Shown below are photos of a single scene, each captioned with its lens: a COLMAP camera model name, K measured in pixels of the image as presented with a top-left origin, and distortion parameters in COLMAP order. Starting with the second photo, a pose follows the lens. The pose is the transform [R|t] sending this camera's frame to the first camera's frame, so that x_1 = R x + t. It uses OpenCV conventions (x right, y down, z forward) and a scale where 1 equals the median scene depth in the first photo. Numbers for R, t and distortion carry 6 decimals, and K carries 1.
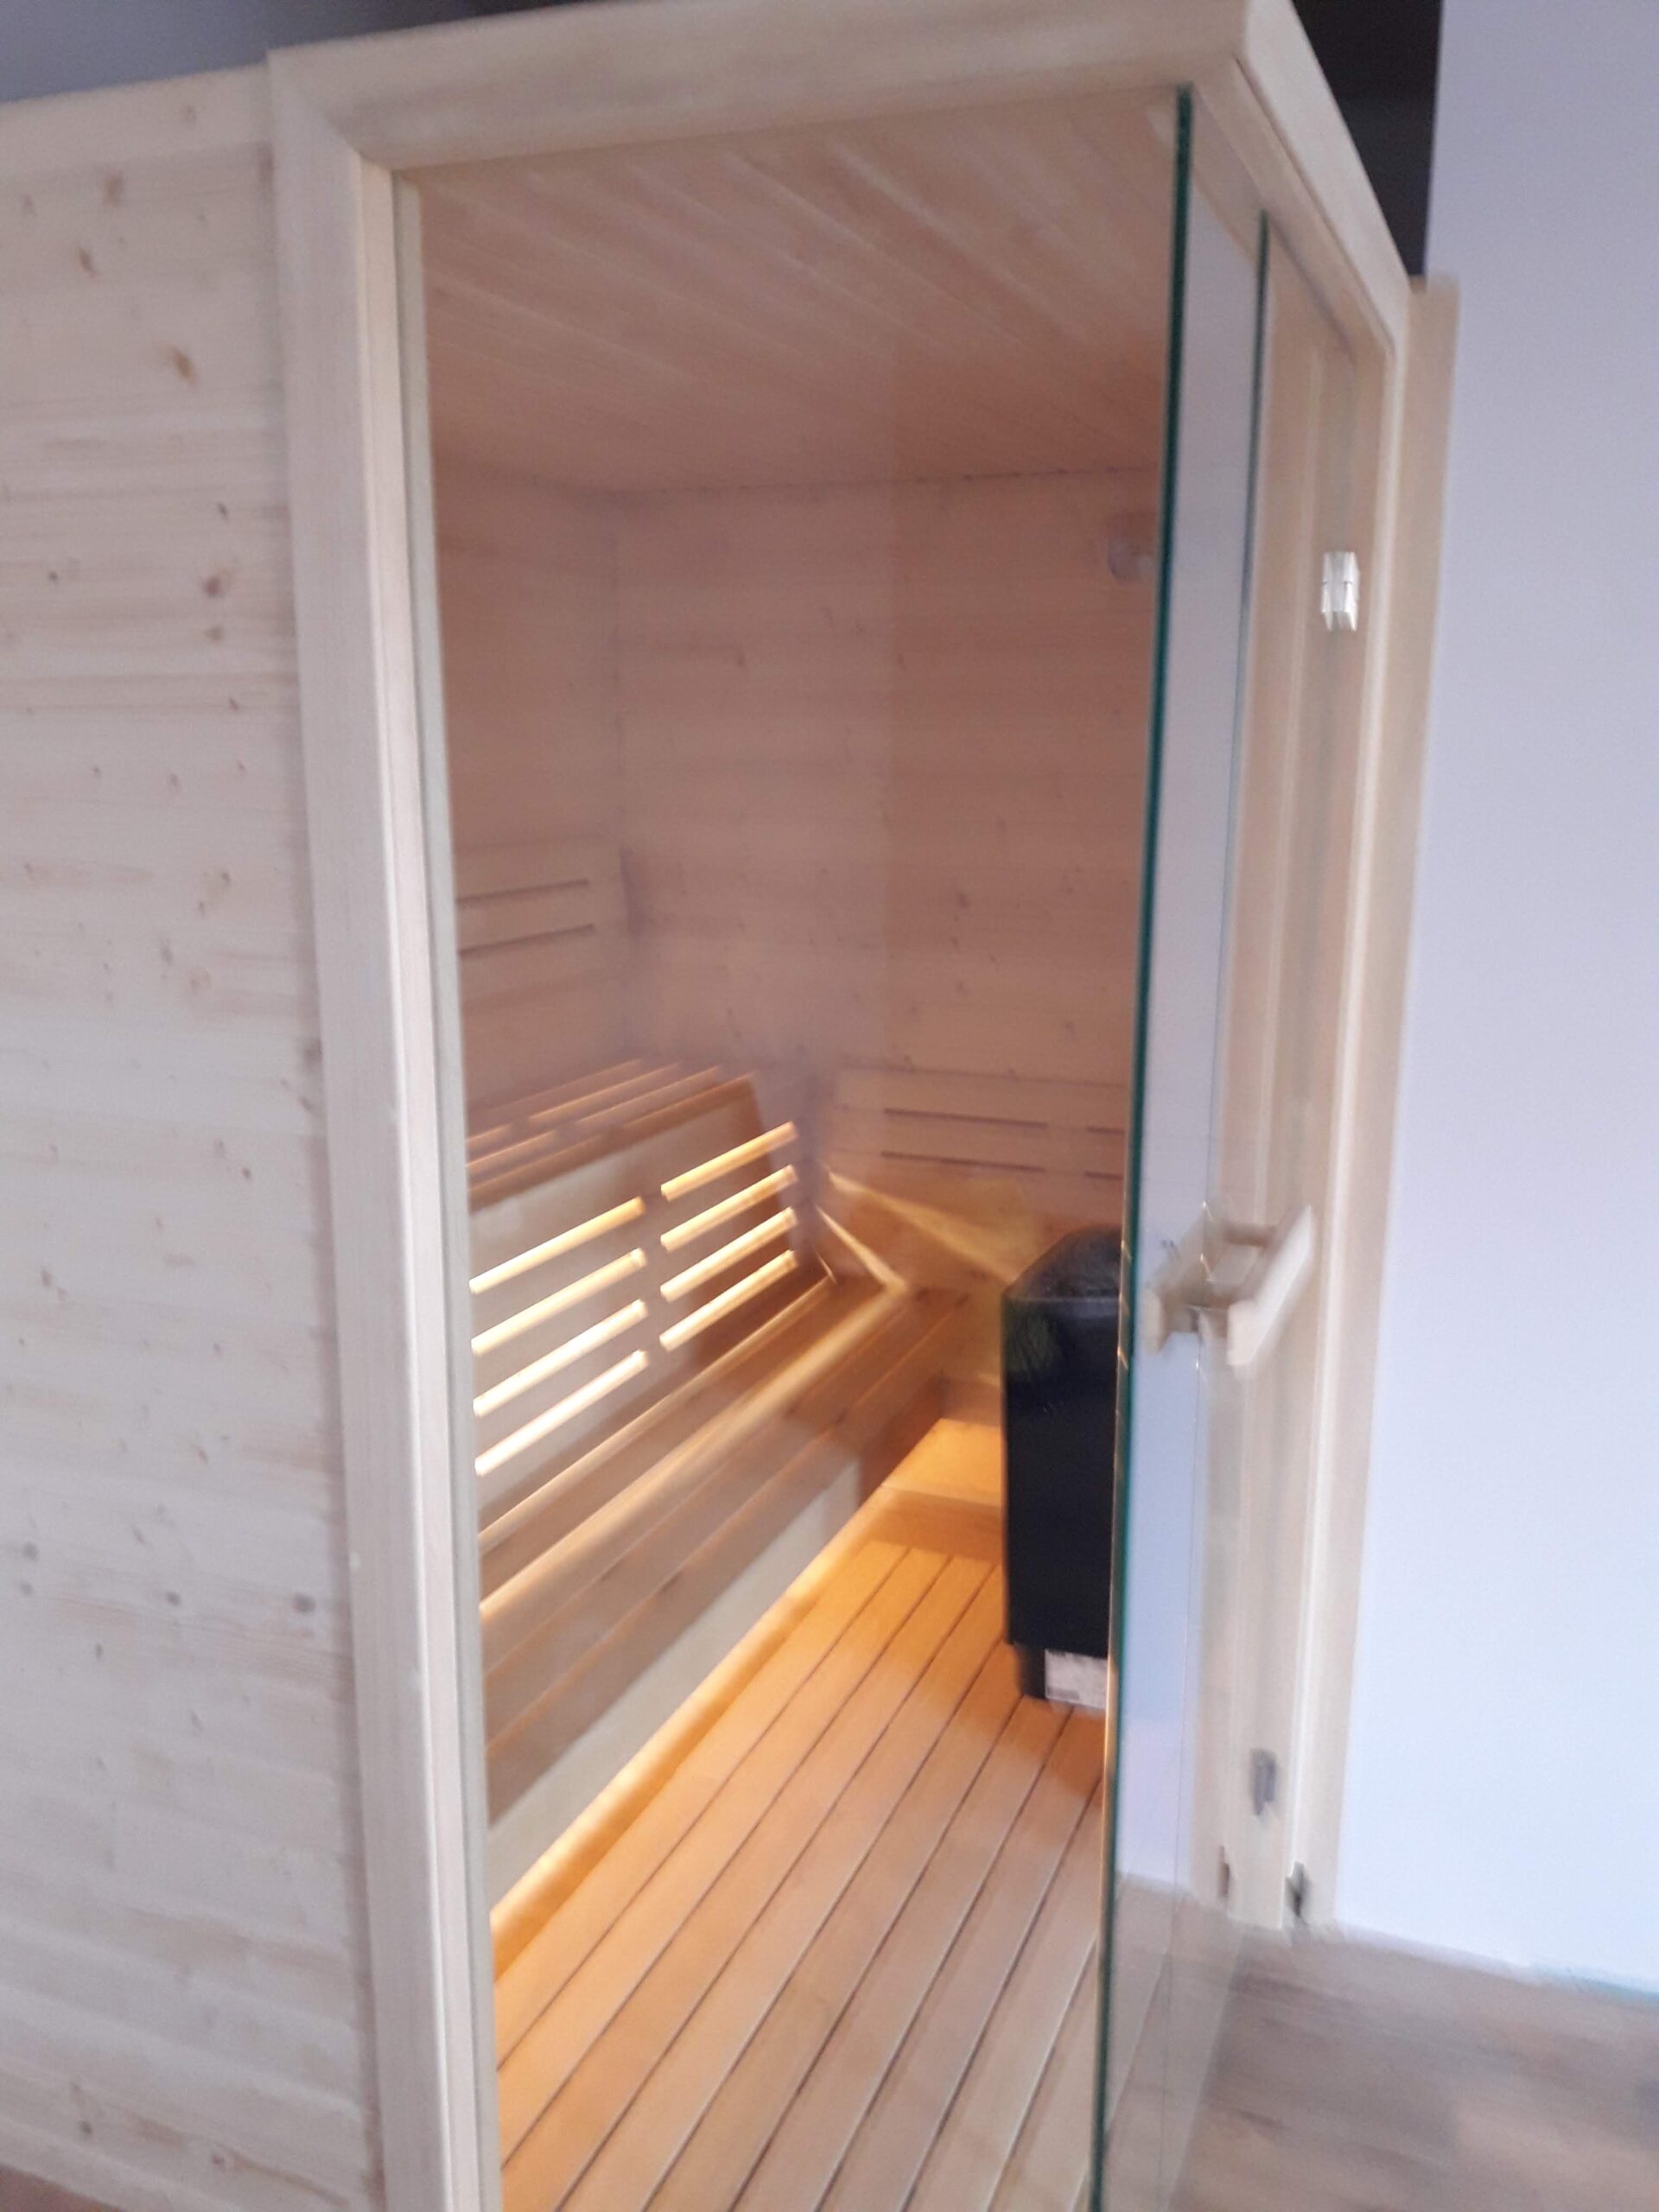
lens RADIAL K [[1788.6, 0, 829.5], [0, 1788.6, 1106.0], [0, 0, 1]] dist [0.034919, -0.057675]
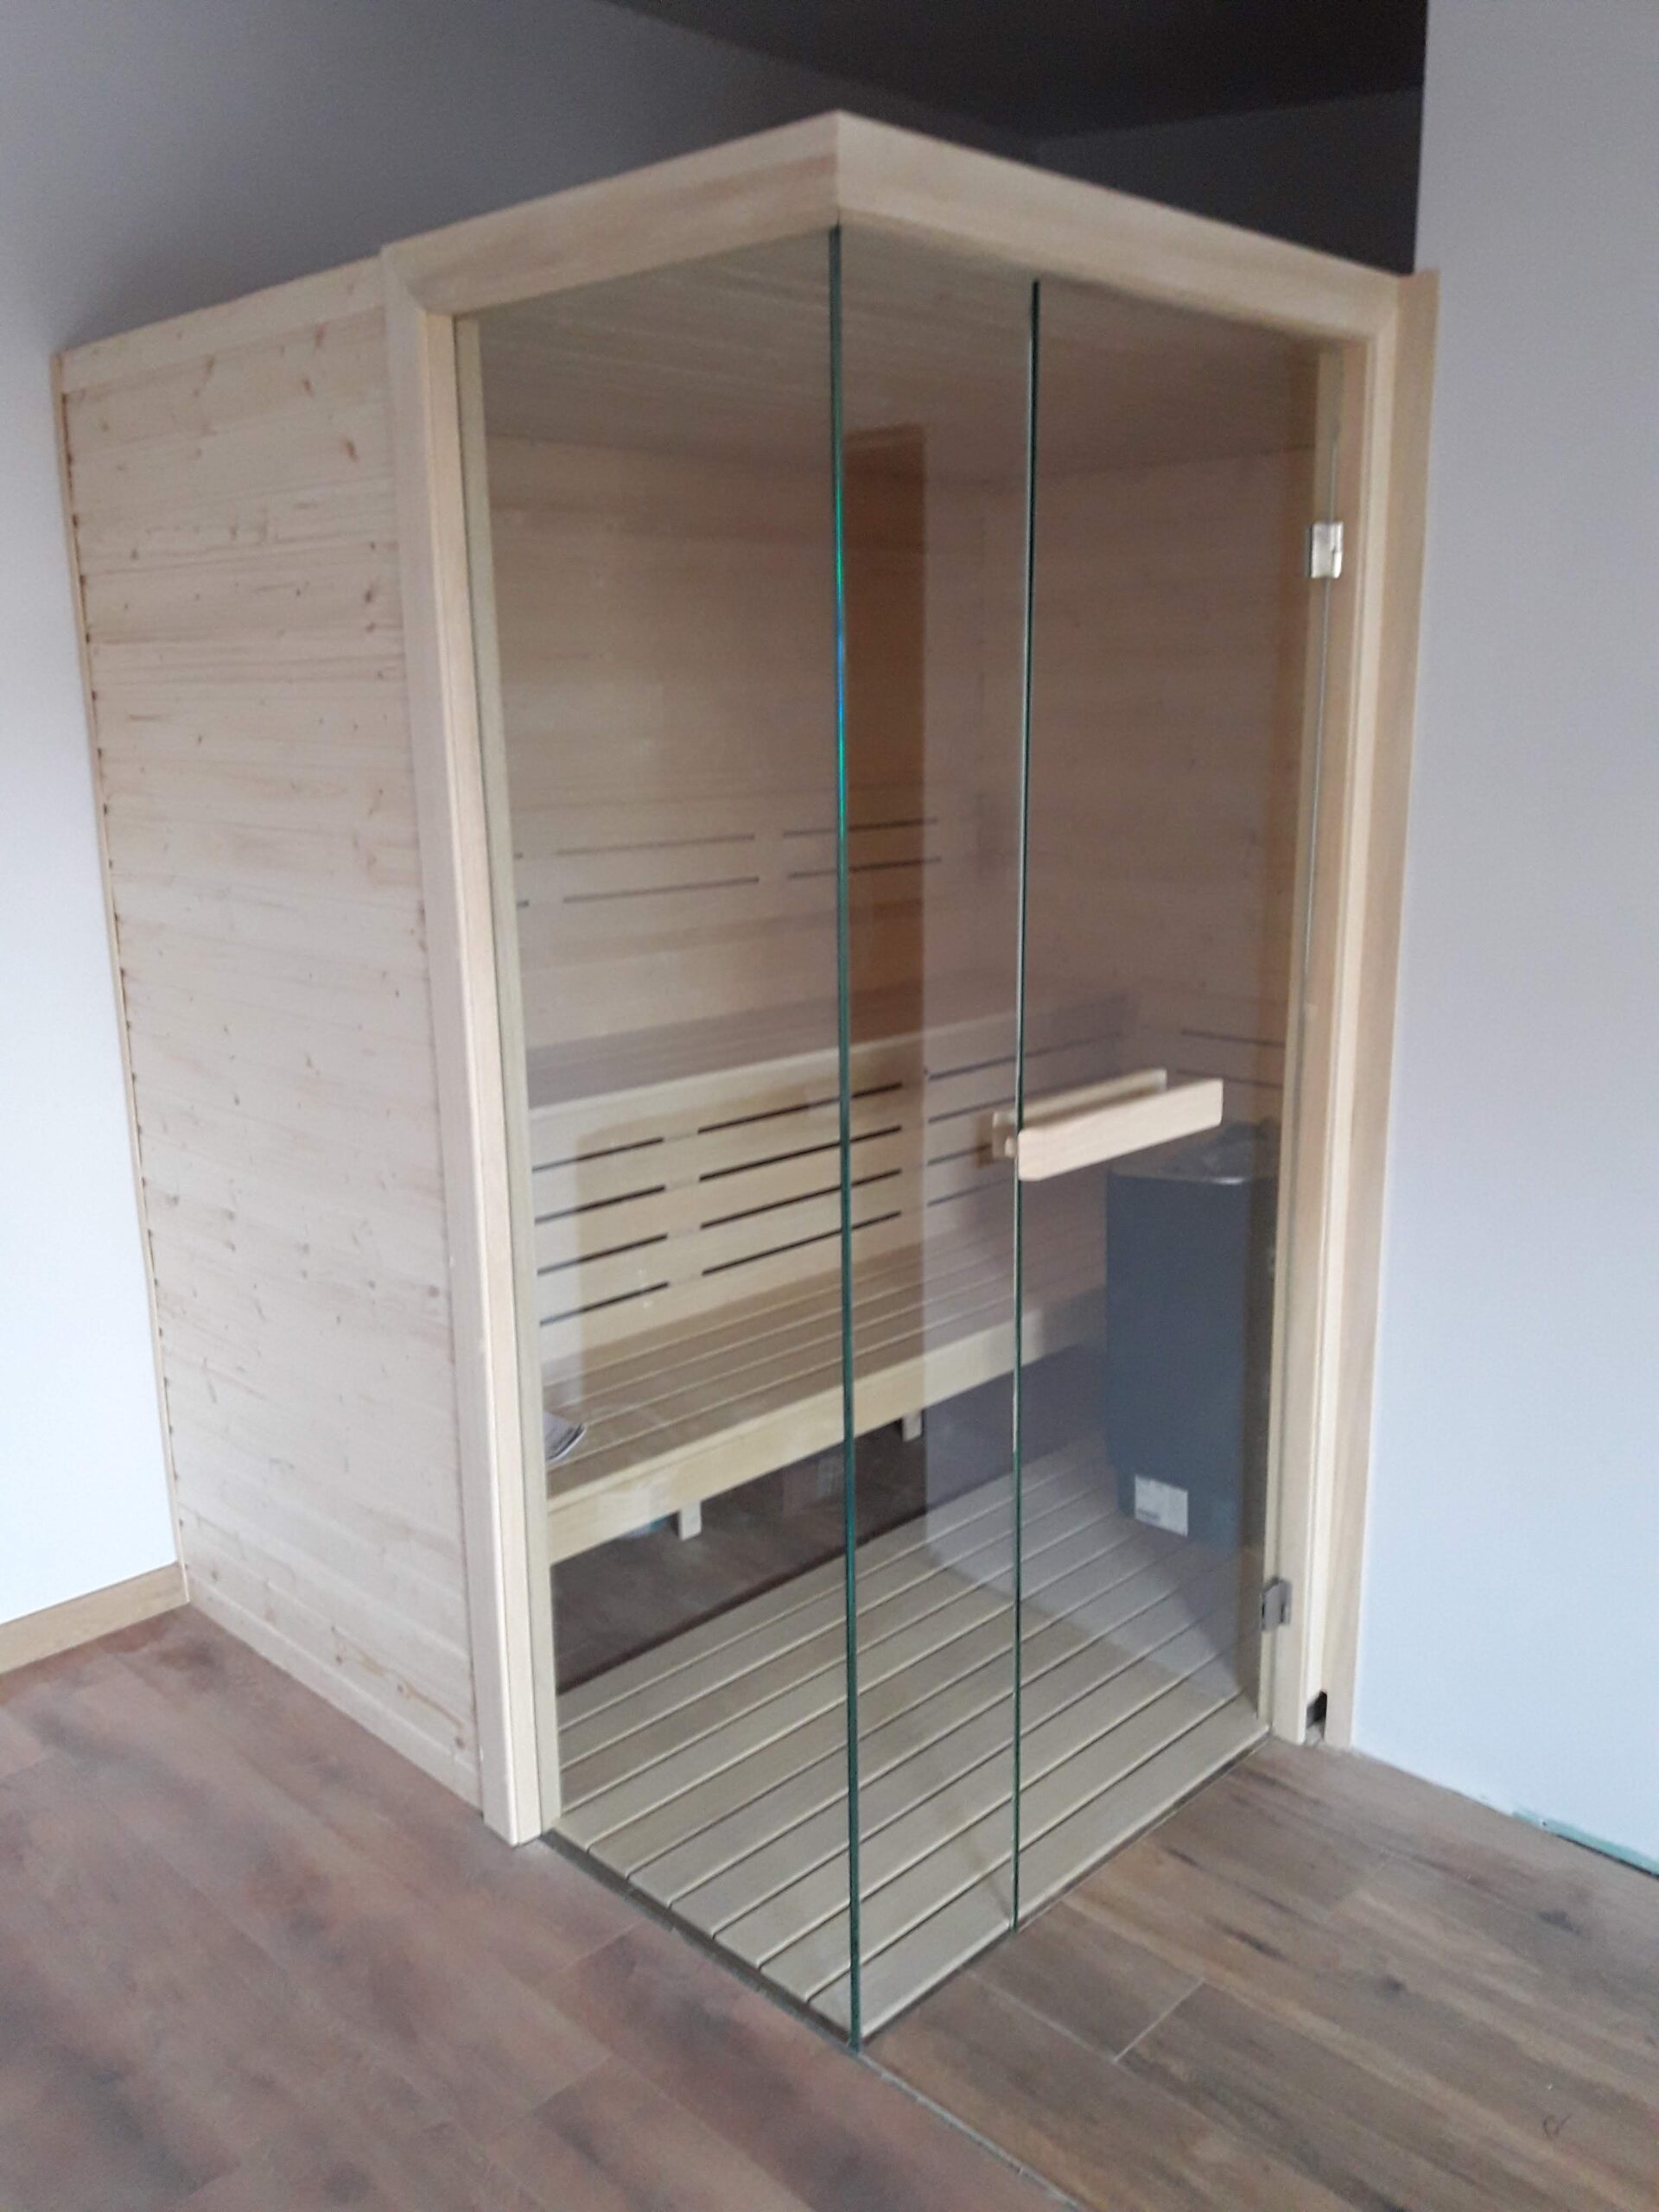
lens RADIAL K [[1811.9, 0, 829.5], [0, 1811.9, 1106.0], [0, 0, 1]] dist [0.104083, -0.226540]
pose [[0.922459, 0.068561, -0.379959, 0.572328], [-0.060285, 0.997614, 0.033654, 0.057987], [0.381360, -0.008139, 0.924391, -0.254442]]
